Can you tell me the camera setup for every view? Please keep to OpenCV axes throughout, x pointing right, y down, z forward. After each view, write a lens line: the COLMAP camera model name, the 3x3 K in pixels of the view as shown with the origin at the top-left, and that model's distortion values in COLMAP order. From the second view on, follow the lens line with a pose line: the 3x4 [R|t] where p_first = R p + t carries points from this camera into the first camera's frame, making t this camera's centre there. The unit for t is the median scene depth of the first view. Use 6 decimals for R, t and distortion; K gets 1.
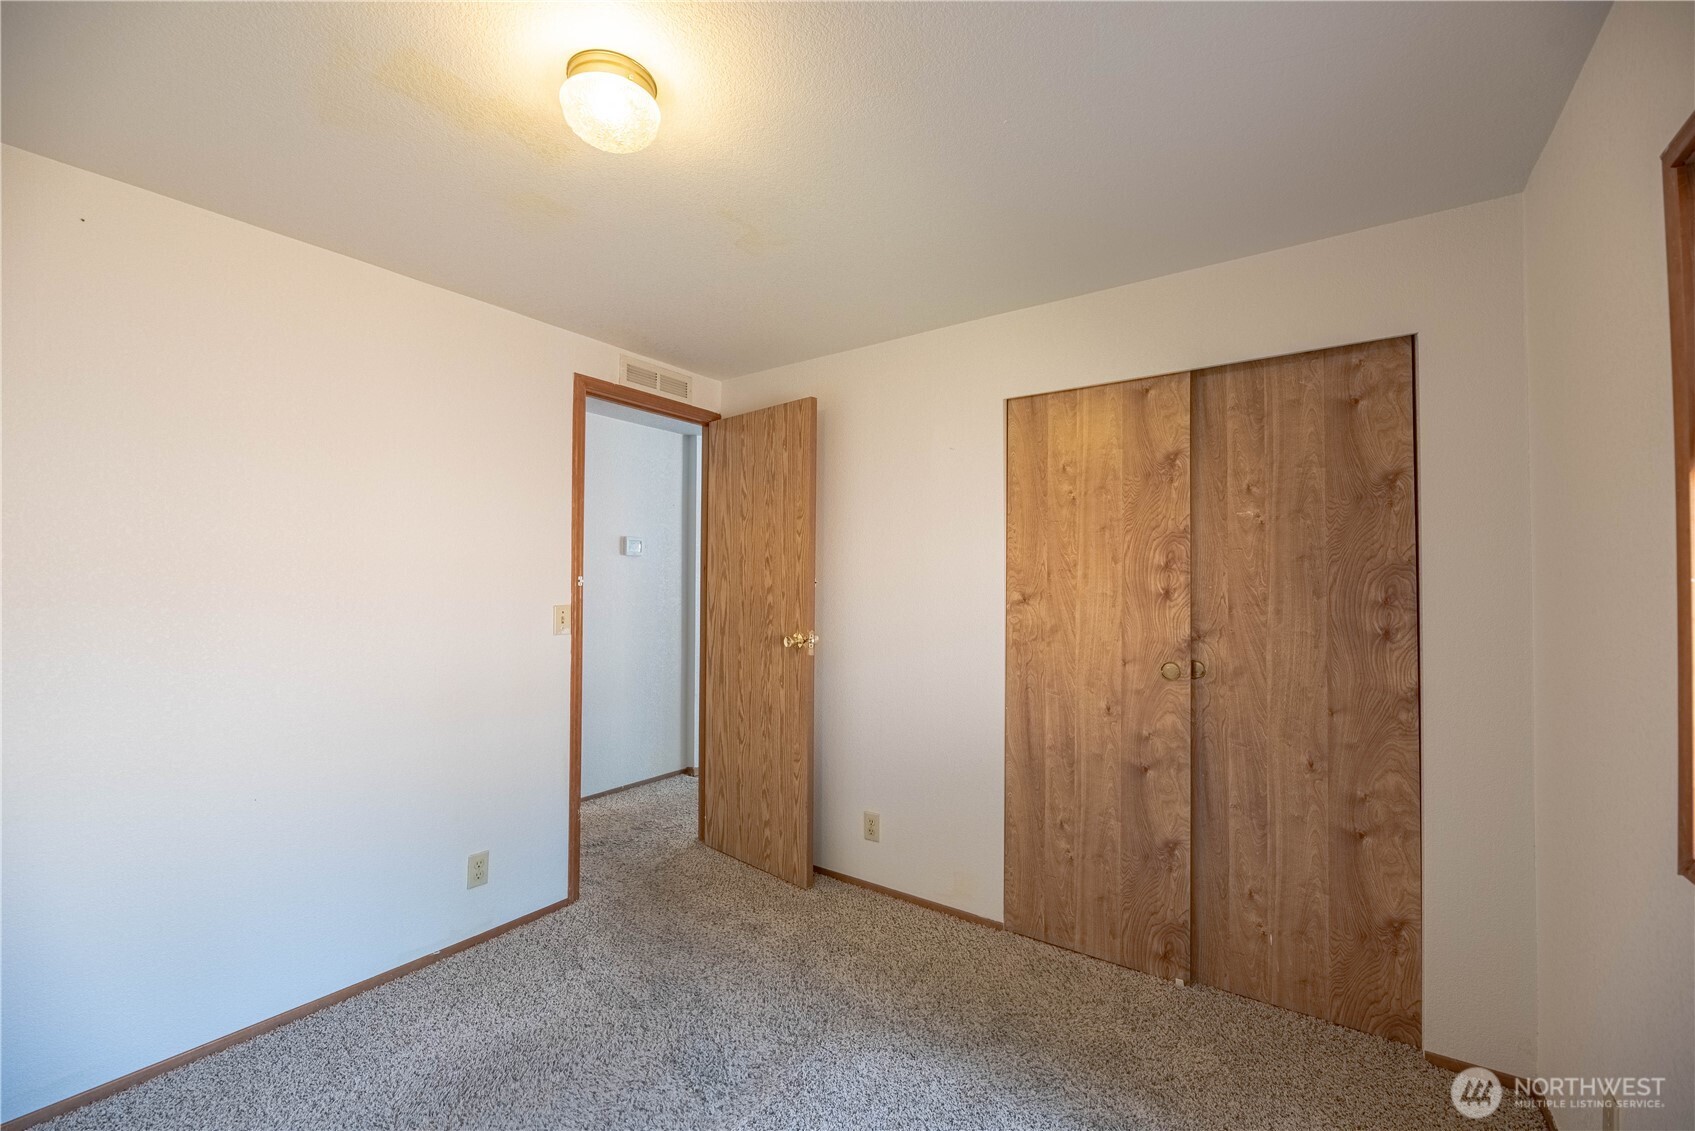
lens RADIAL K [[682.2, 0, 851.6], [0, 682.2, 572.8], [0, 0, 1]] dist [-0.000907, -0.000582]
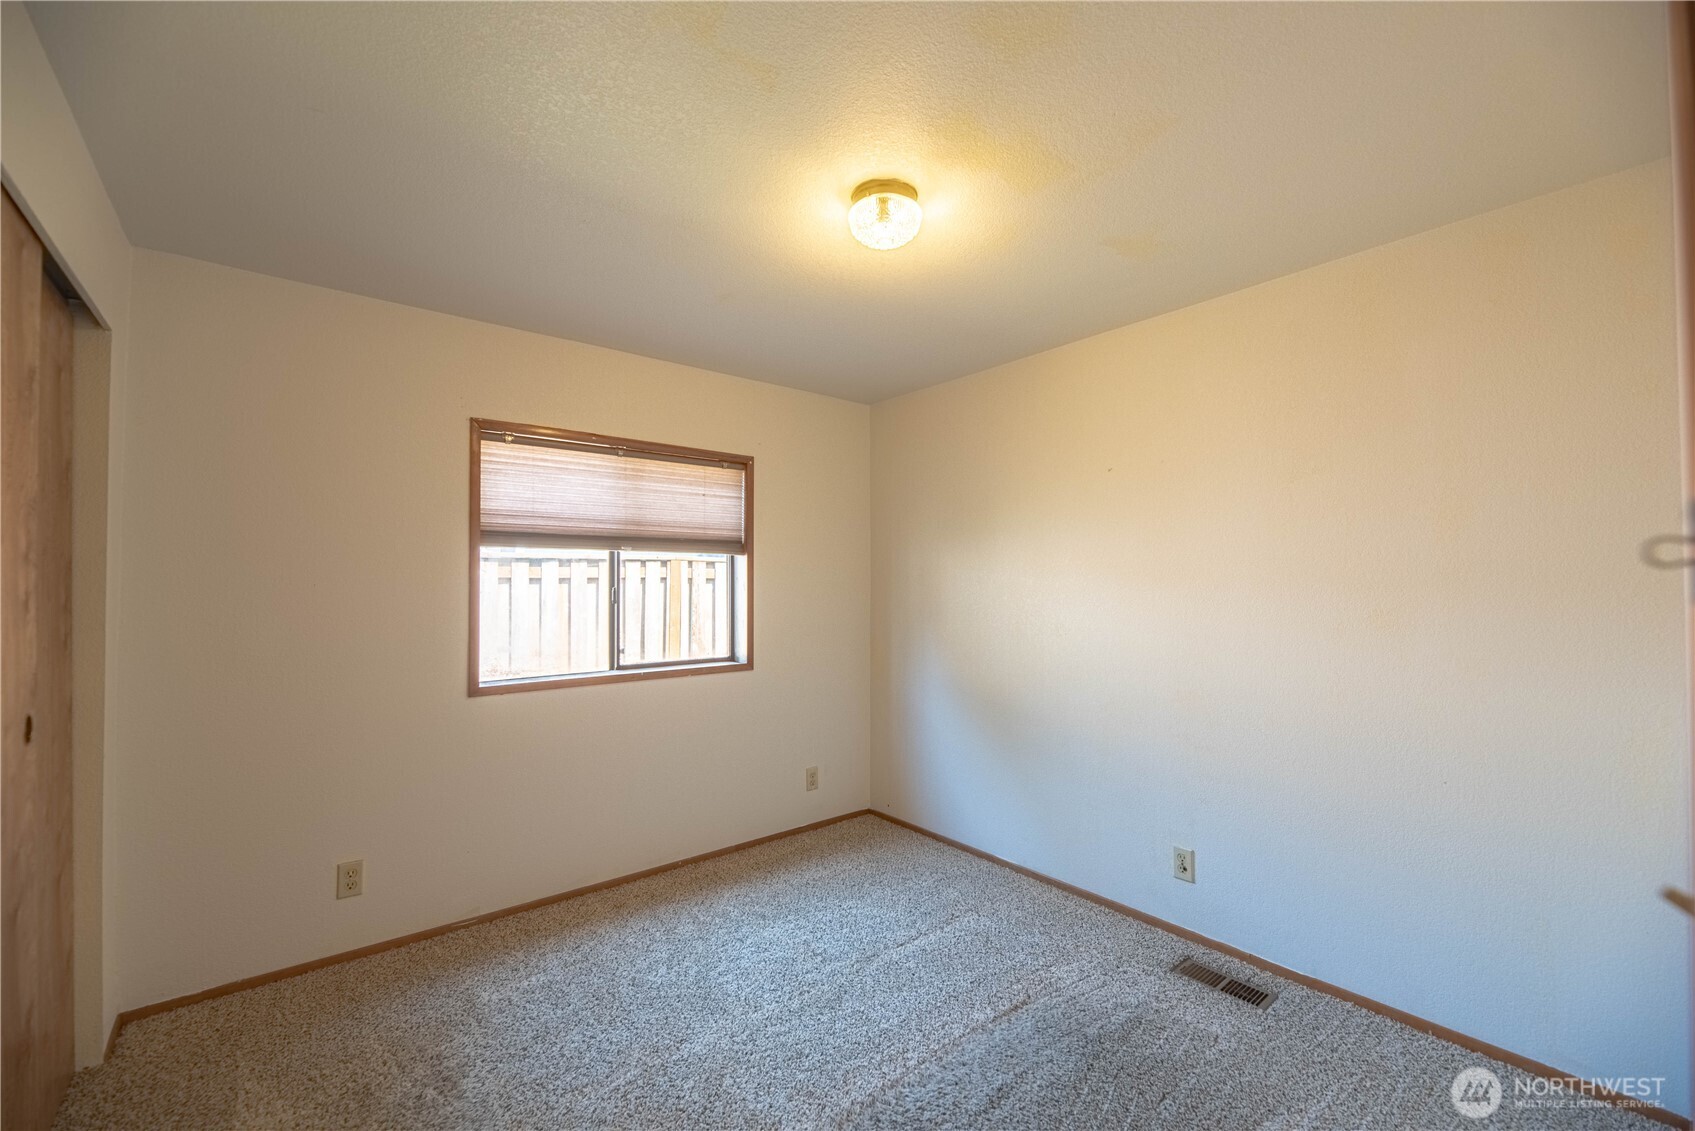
lens RADIAL K [[682.2, 0, 851.6], [0, 682.2, 572.8], [0, 0, 1]] dist [-0.000907, -0.000582]
pose [[-0.961529, 0.002427, 0.274691, -0.388398], [-0.007451, 0.999363, -0.034910, 0.020740], [-0.274601, -0.035614, -0.960899, 1.353340]]
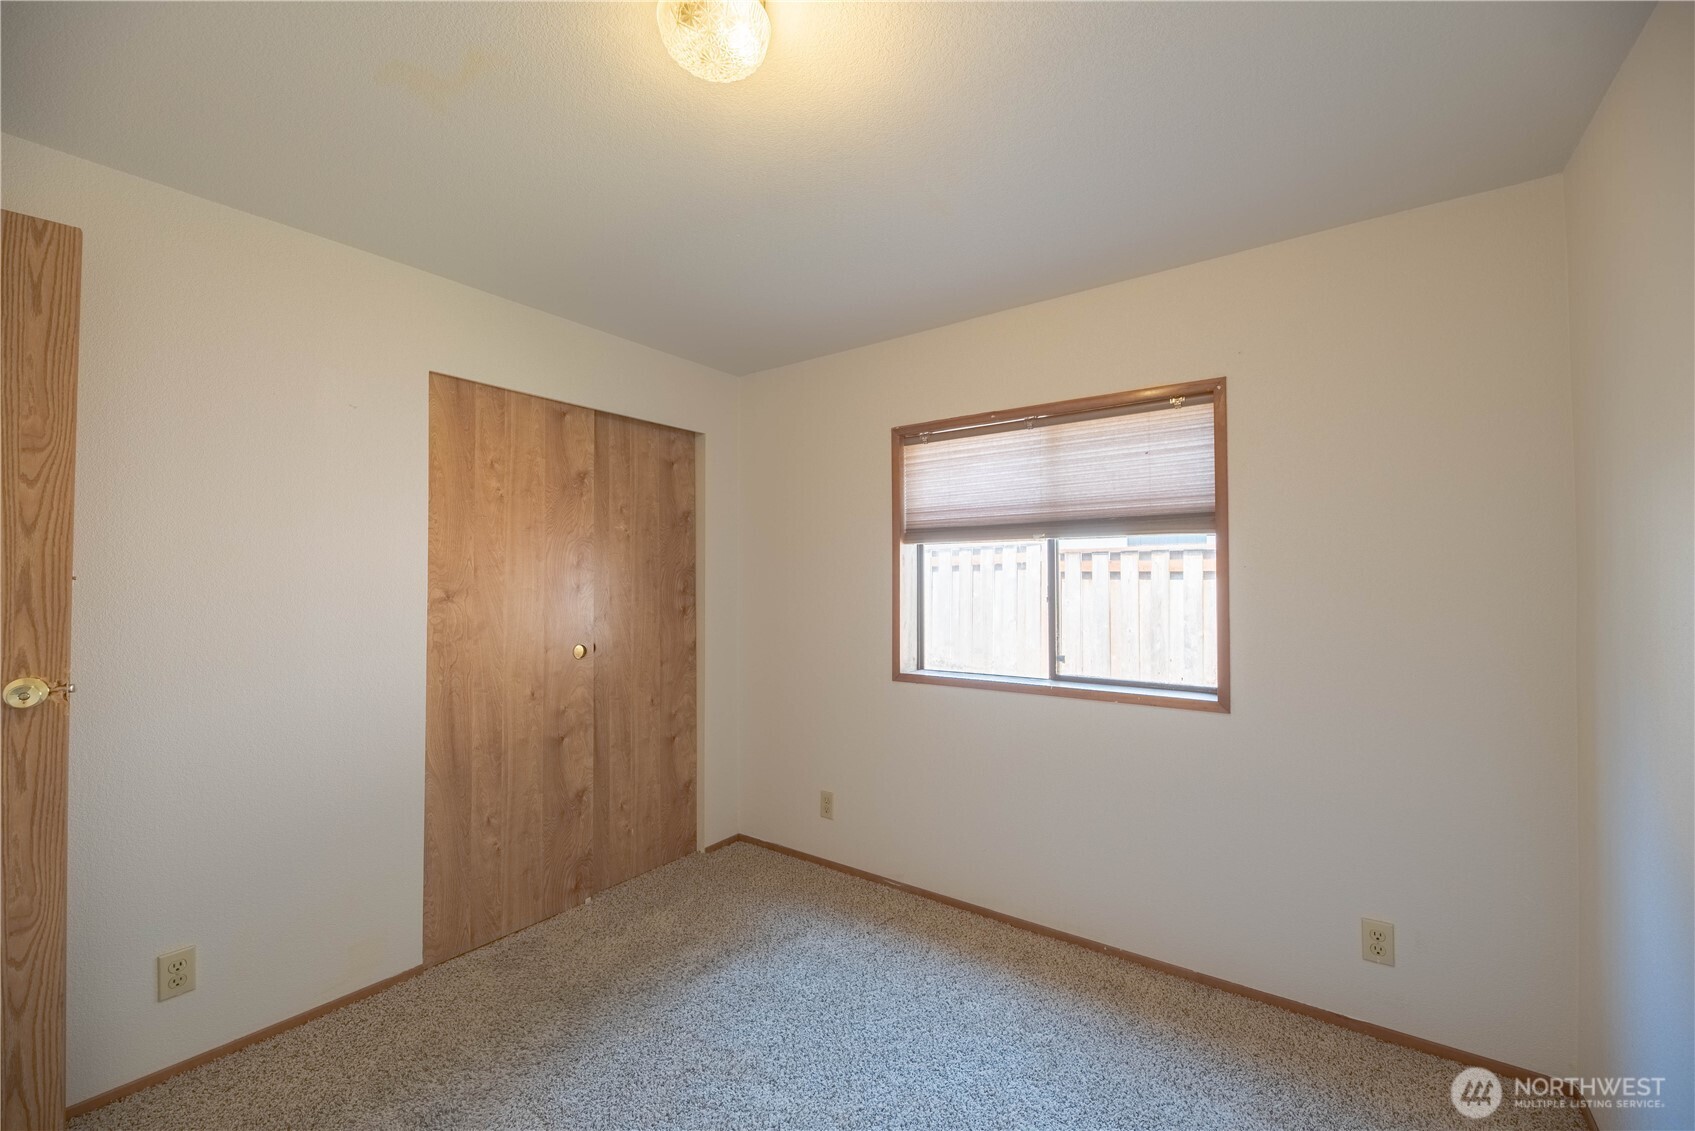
lens RADIAL K [[682.2, 0, 851.6], [0, 682.2, 572.8], [0, 0, 1]] dist [-0.000907, -0.000582]
pose [[0.023008, 0.007426, 0.999708, -0.724601], [-0.017646, 0.999820, -0.007021, 0.003759], [-0.999580, -0.017479, 0.023135, 0.481220]]
